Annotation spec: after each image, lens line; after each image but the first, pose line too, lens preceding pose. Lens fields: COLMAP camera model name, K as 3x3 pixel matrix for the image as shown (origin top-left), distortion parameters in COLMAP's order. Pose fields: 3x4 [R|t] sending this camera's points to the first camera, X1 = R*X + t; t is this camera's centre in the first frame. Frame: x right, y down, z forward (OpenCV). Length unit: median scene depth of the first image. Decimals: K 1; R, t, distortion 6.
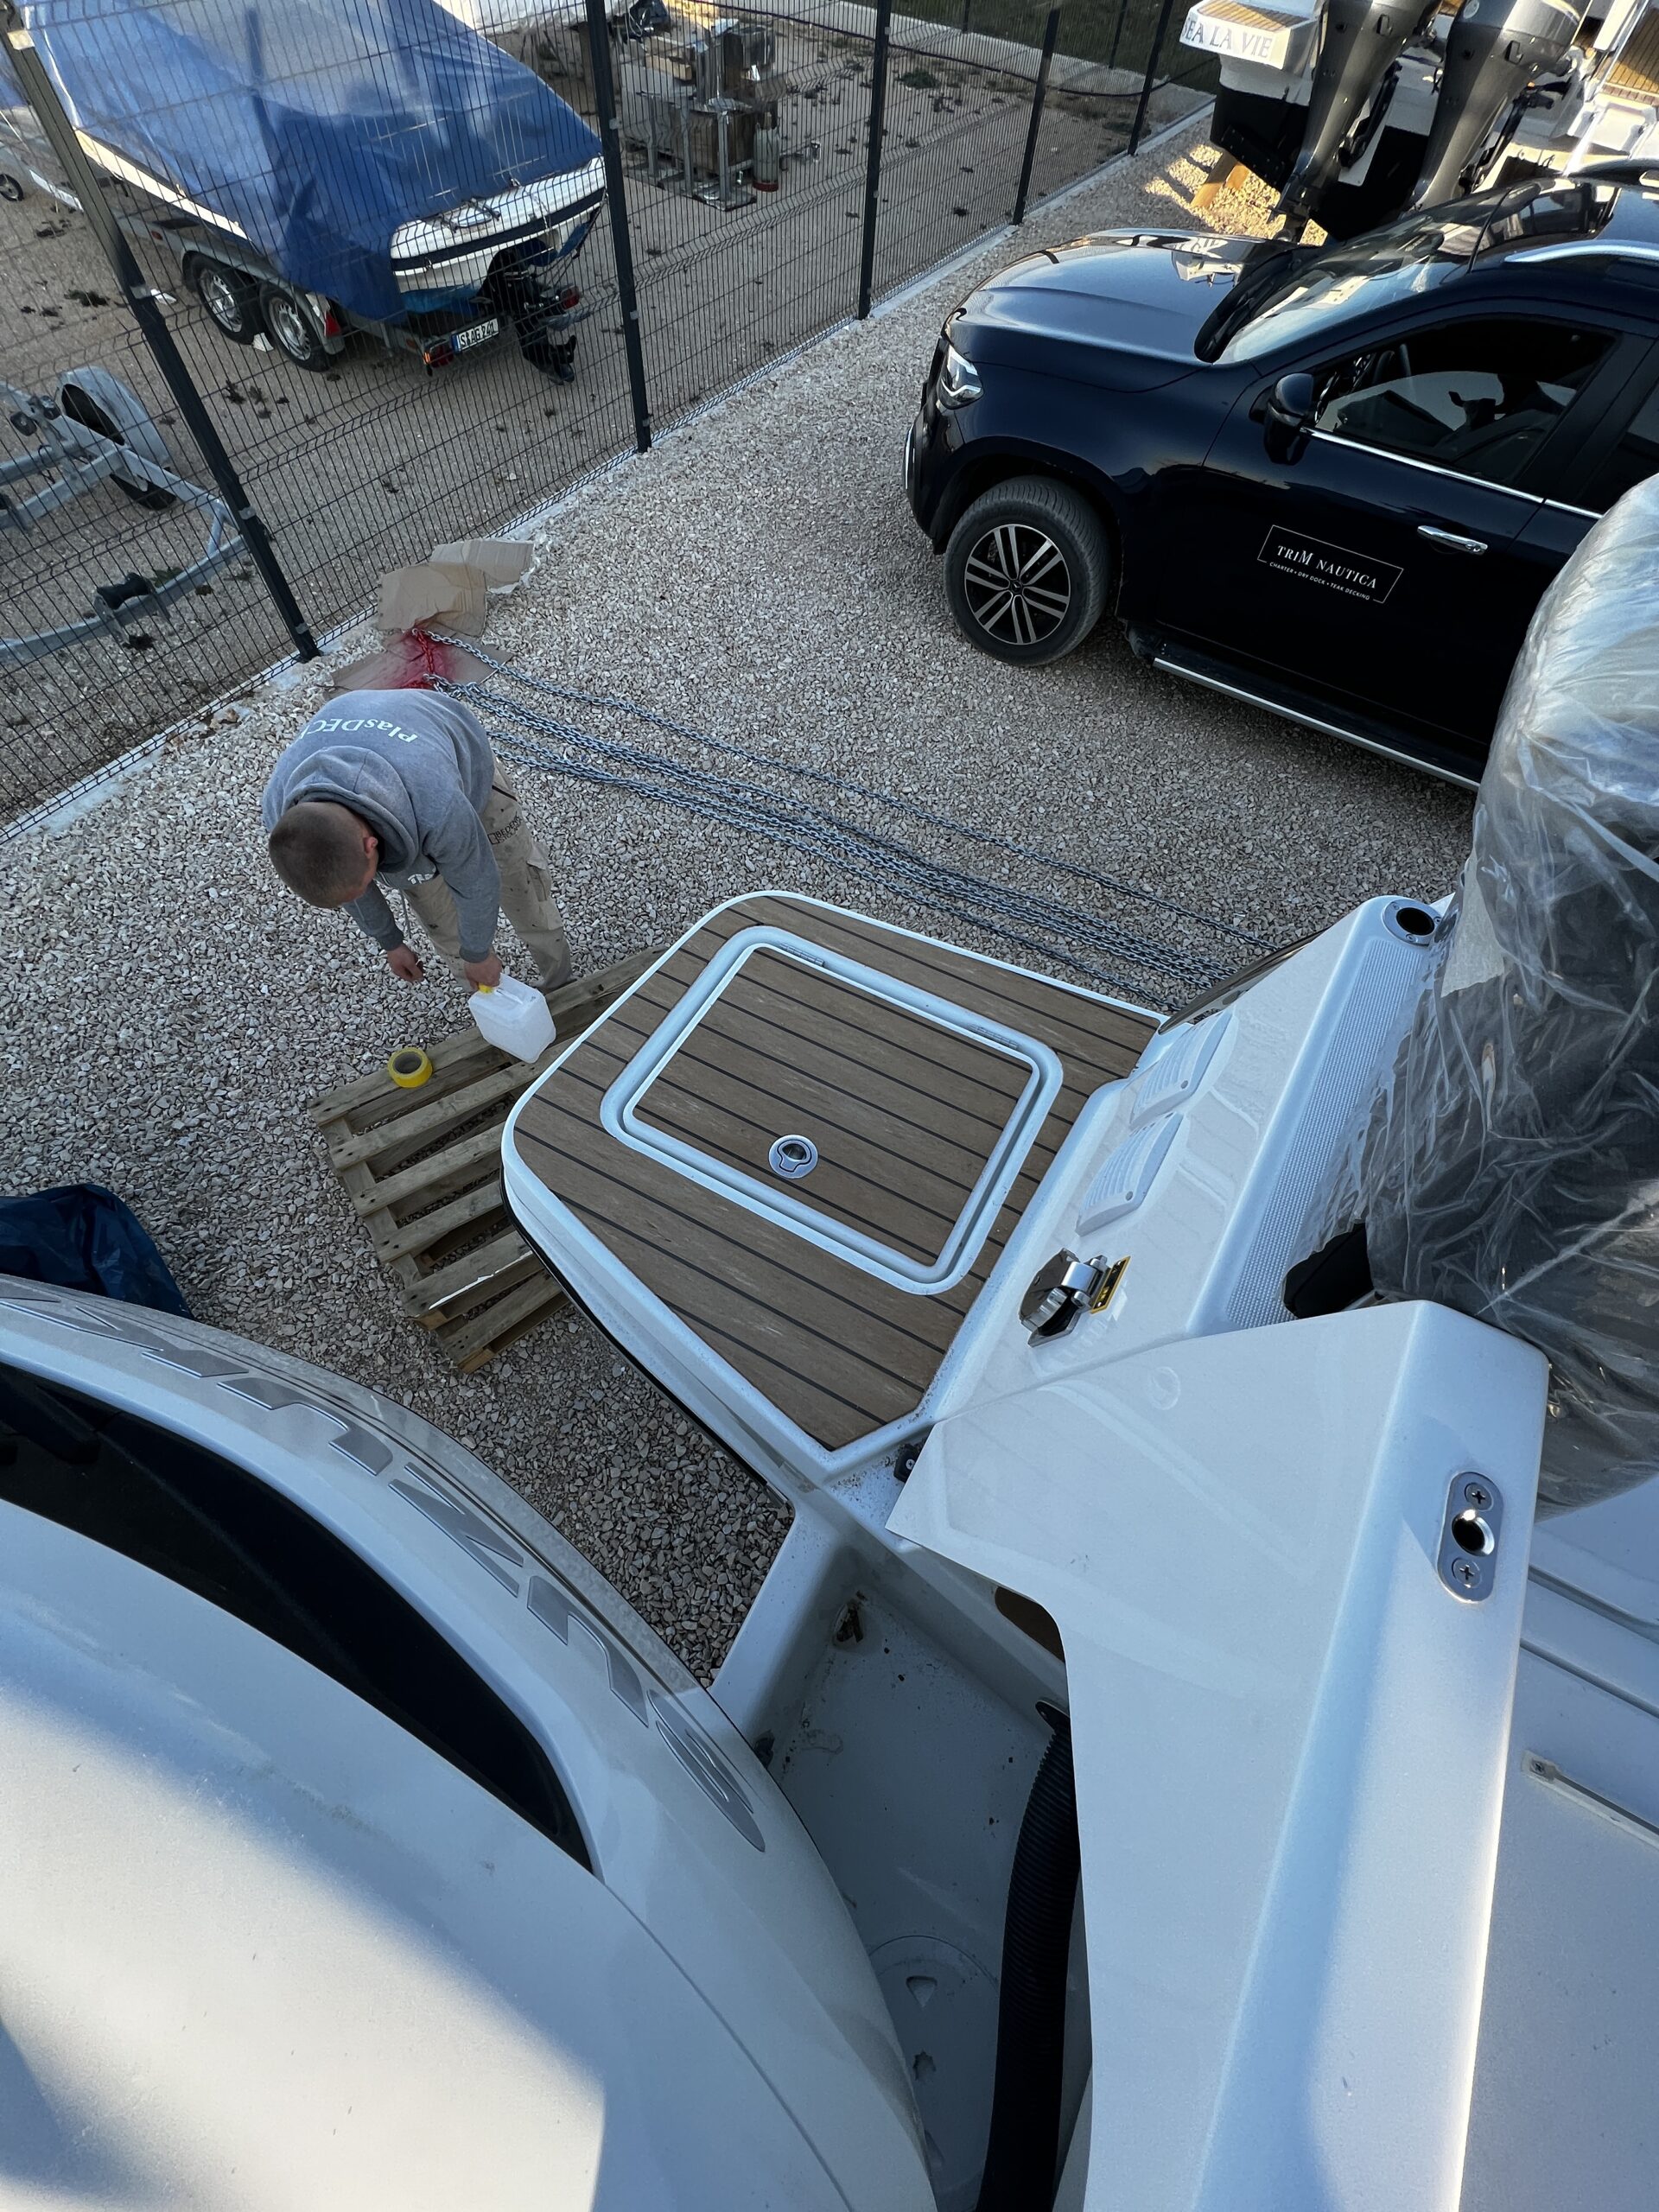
lens RADIAL K [[883.5, 0, 831.1], [0, 883.5, 1100.3], [0, 0, 1]] dist [-0.002605, 0.001016]
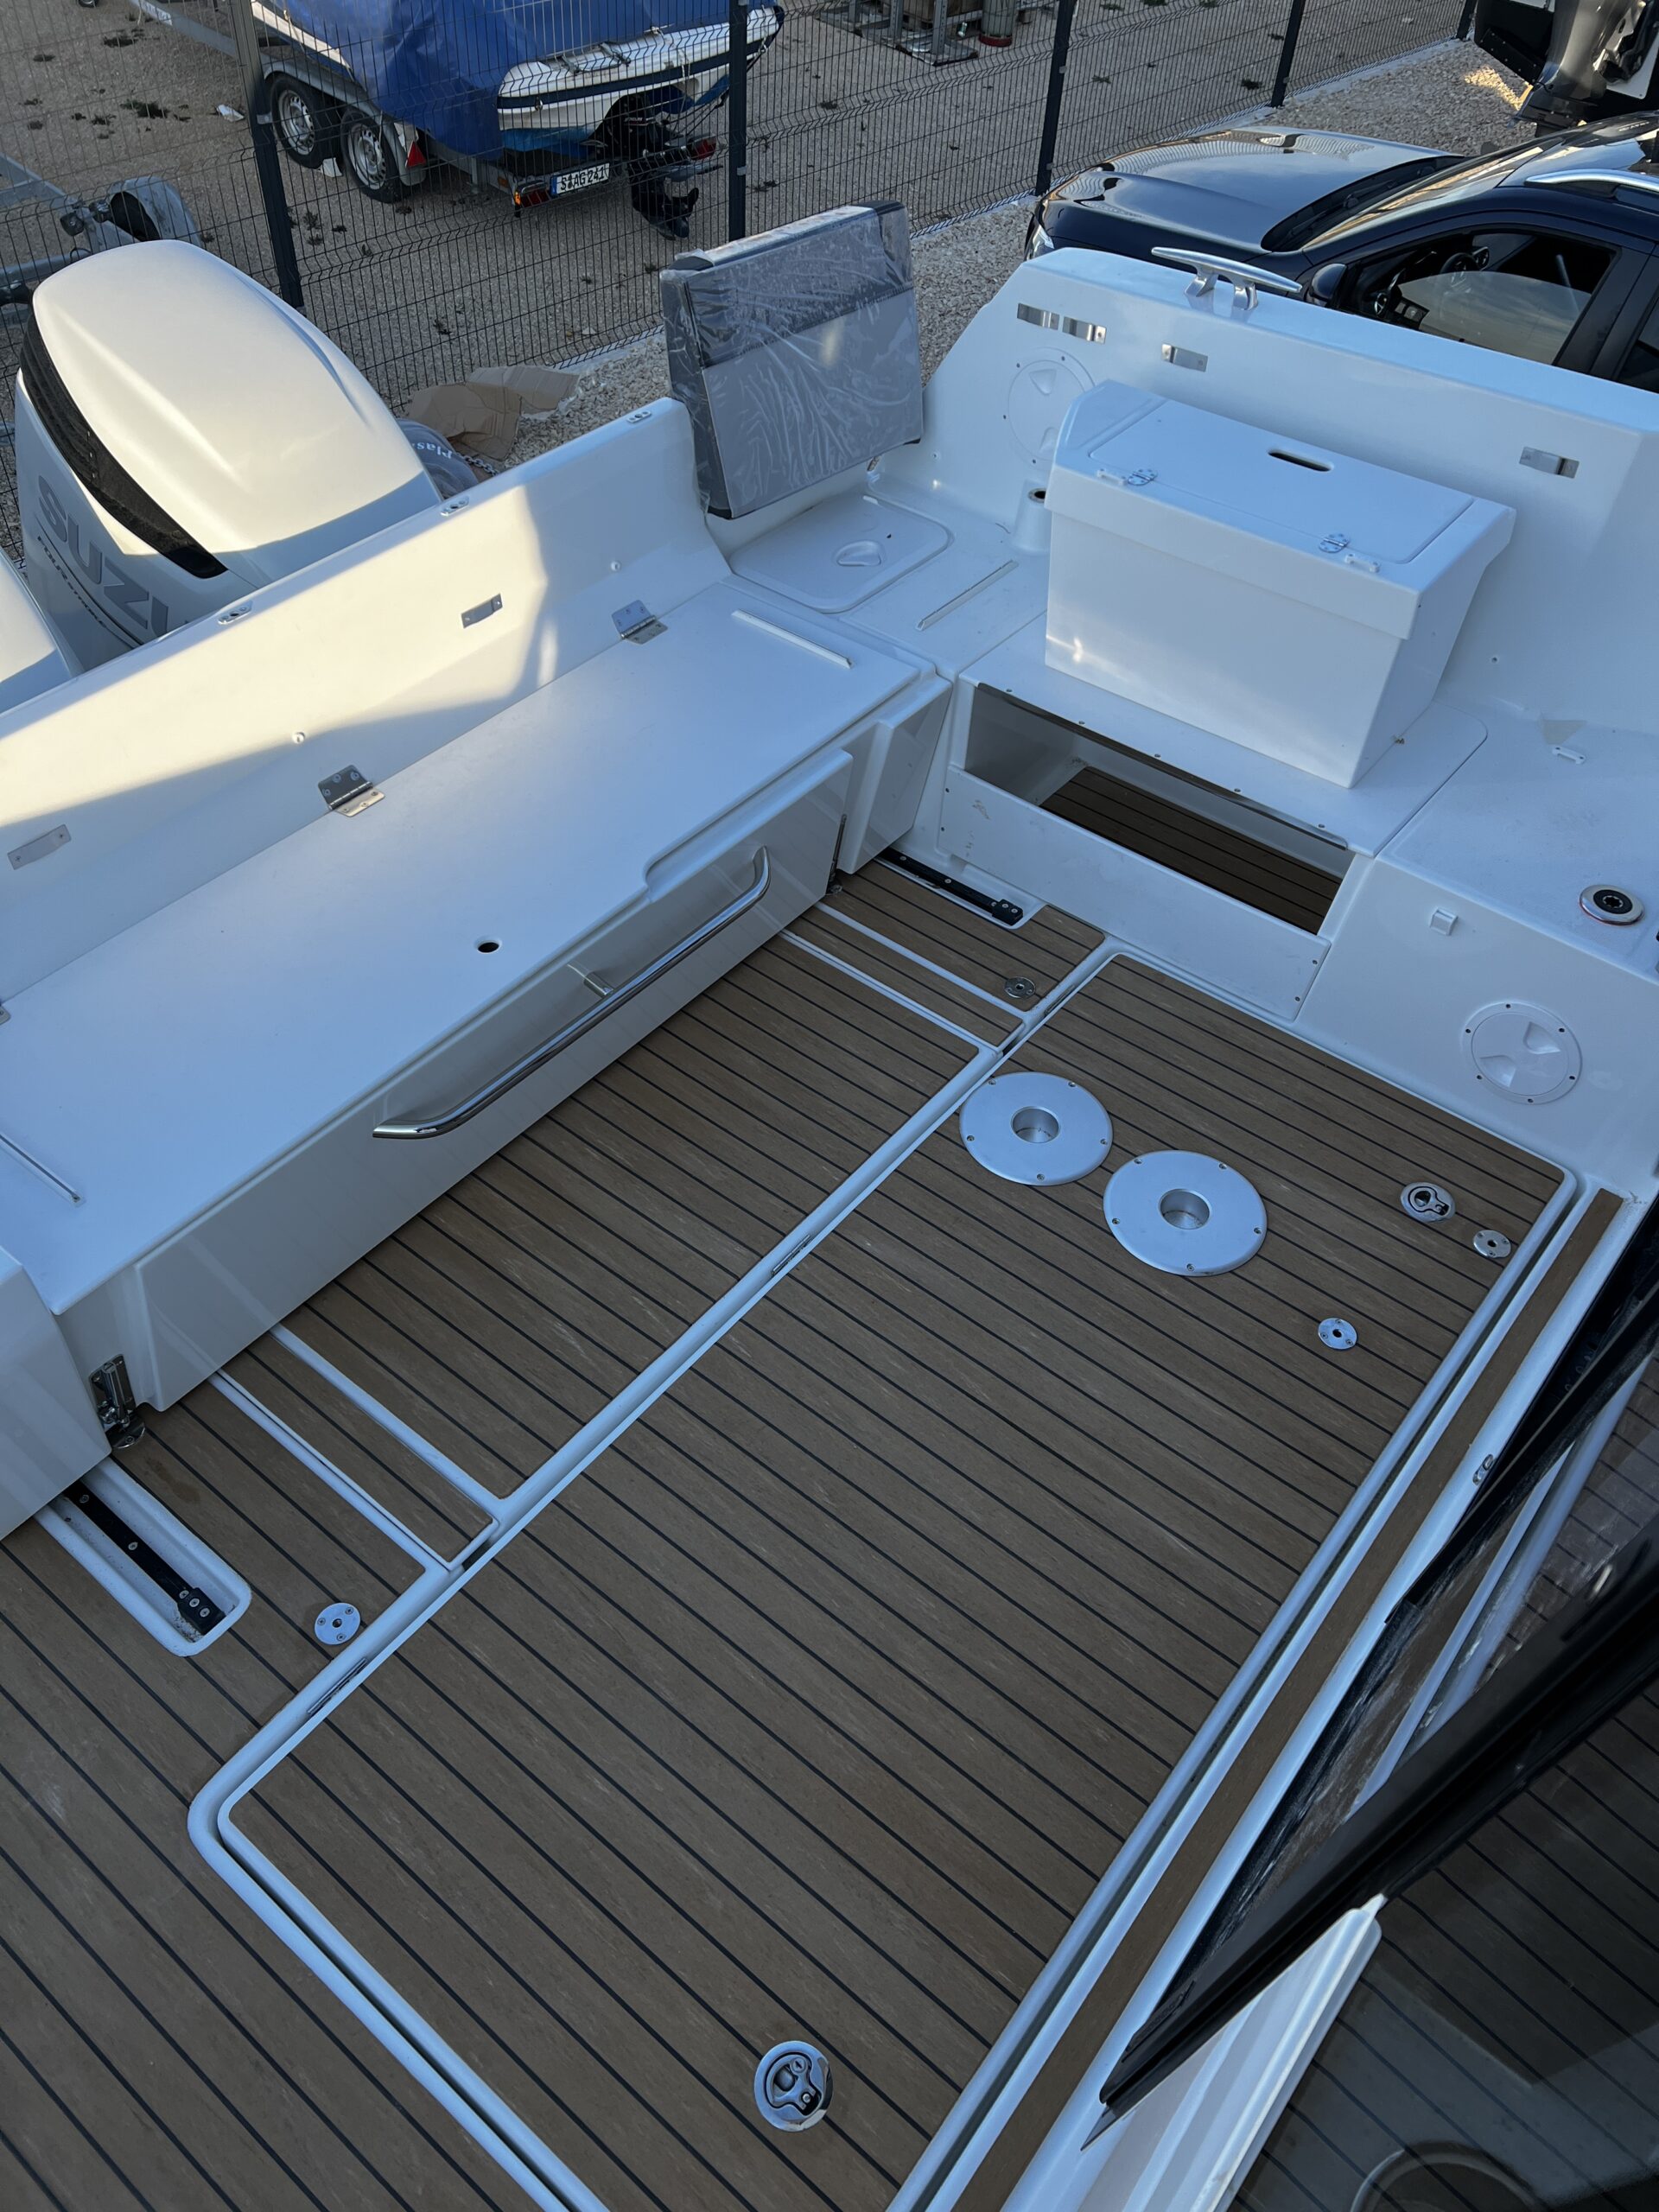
lens RADIAL K [[1655.4, 0, 846.4], [0, 1655.4, 1096.9], [0, 0, 1]] dist [0.059840, -0.063035]
pose [[0.982668, 0.137487, -0.124343, 0.160436], [-0.162188, 0.962483, -0.217533, 0.267589], [0.089770, 0.233930, 0.968100, -0.303985]]
